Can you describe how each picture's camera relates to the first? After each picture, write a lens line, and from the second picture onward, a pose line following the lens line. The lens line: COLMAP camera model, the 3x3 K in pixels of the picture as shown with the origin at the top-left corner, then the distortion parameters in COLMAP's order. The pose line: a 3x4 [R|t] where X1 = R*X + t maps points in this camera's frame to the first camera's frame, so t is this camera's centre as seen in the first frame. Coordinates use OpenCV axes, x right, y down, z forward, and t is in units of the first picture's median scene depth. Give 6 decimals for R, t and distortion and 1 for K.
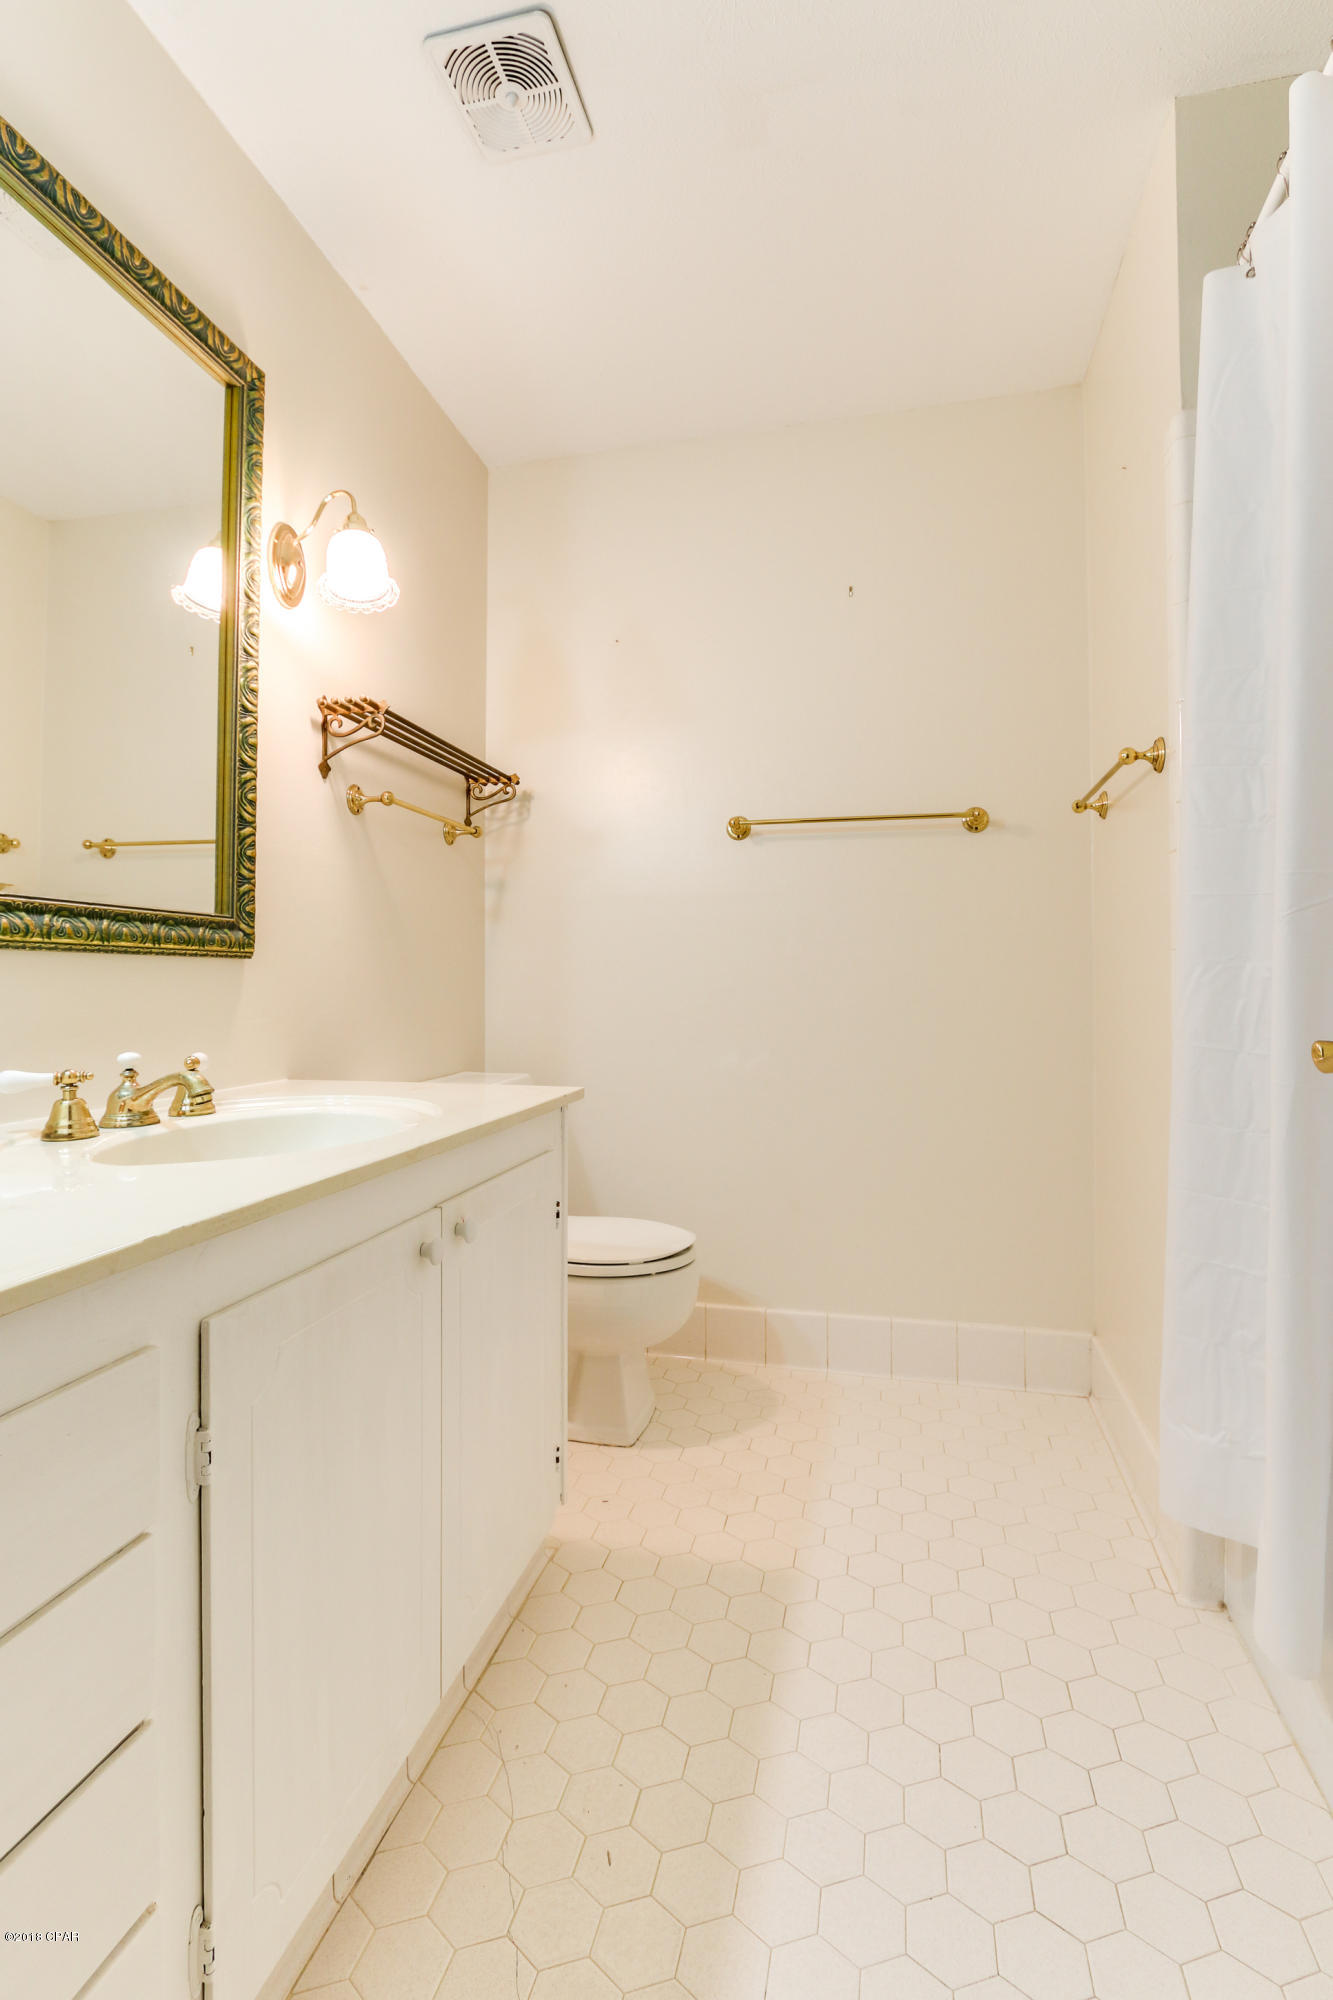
lens RADIAL K [[921.5, 0, 673.0], [0, 921.5, 959.7], [0, 0, 1]] dist [-0.017377, -0.000569]
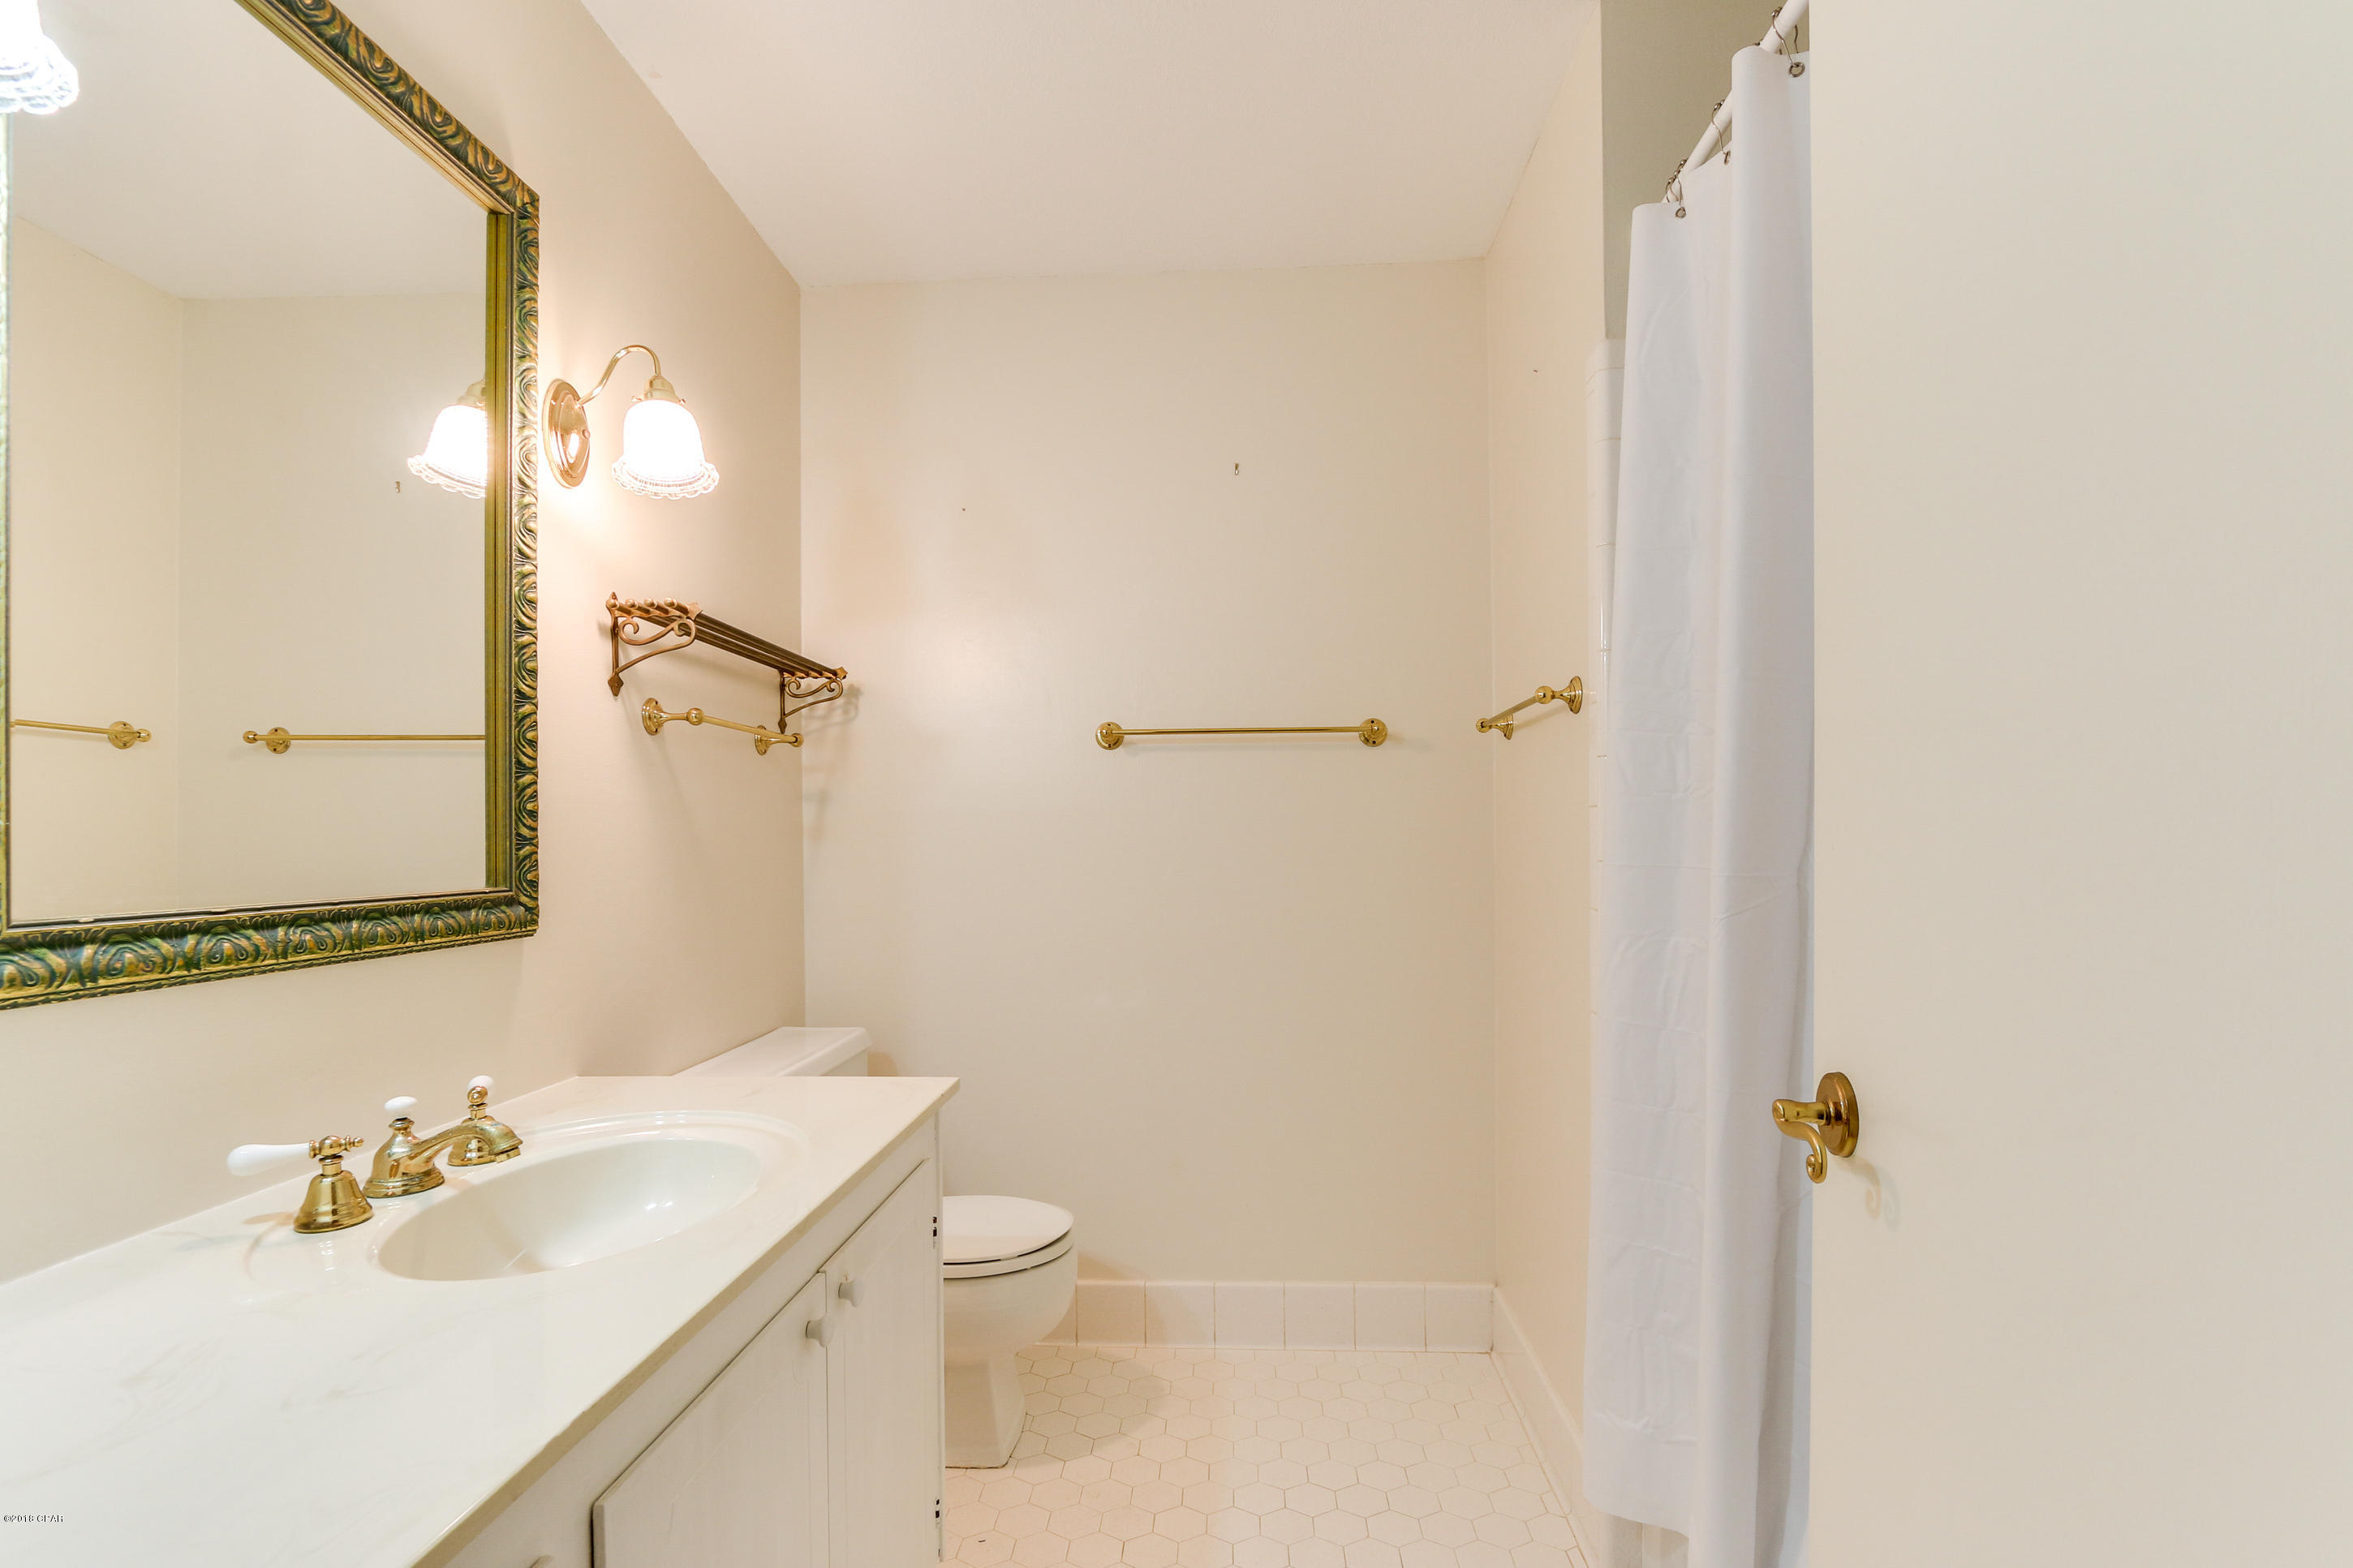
lens RADIAL K [[1080.0, 0, 1177.1], [0, 1080.0, 826.5], [0, 0, 1]] dist [-0.017020, 0.000136]
pose [[0.983333, -0.008054, 0.181635, -0.077947], [0.004384, 0.999778, 0.020596, -0.115653], [-0.181760, -0.019457, 0.983150, -0.020346]]
